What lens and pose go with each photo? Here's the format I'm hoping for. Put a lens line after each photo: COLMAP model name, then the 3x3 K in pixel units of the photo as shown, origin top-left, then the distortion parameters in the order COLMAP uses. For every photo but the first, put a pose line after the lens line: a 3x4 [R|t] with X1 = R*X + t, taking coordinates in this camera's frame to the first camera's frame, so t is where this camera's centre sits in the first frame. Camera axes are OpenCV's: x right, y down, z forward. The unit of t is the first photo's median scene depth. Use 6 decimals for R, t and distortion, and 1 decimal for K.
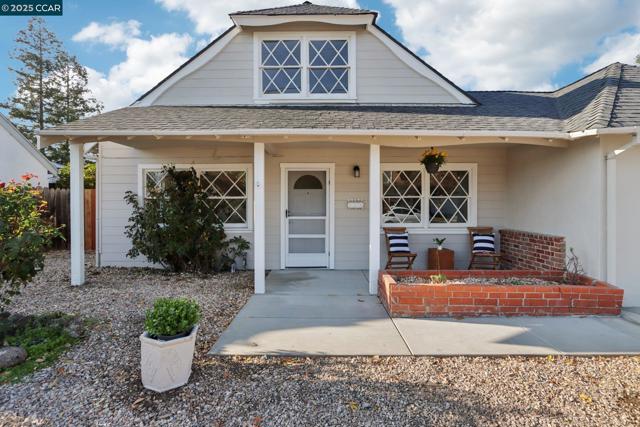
lens RADIAL K [[330.4, 0, 319.8], [0, 330.4, 209.7], [0, 0, 1]] dist [-0.006572, -0.000329]
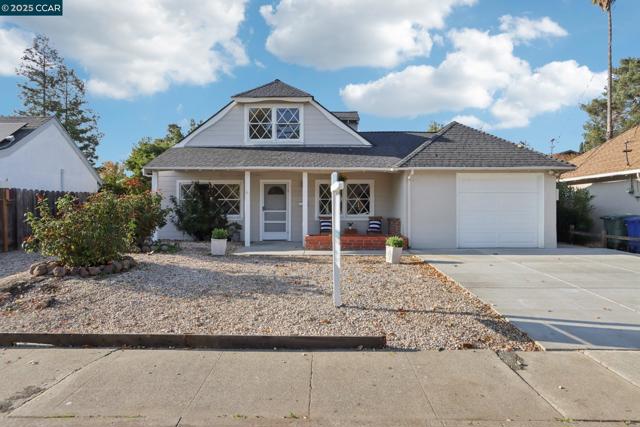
lens RADIAL K [[394.7, 0, 322.3], [0, 394.7, 214.0], [0, 0, 1]] dist [-0.002834, -0.000359]
pose [[0.999979, 0.000362, 0.006493, 0.193146], [-0.000253, 0.999859, -0.016777, 0.073464], [-0.006499, 0.016775, 0.999838, -1.055218]]
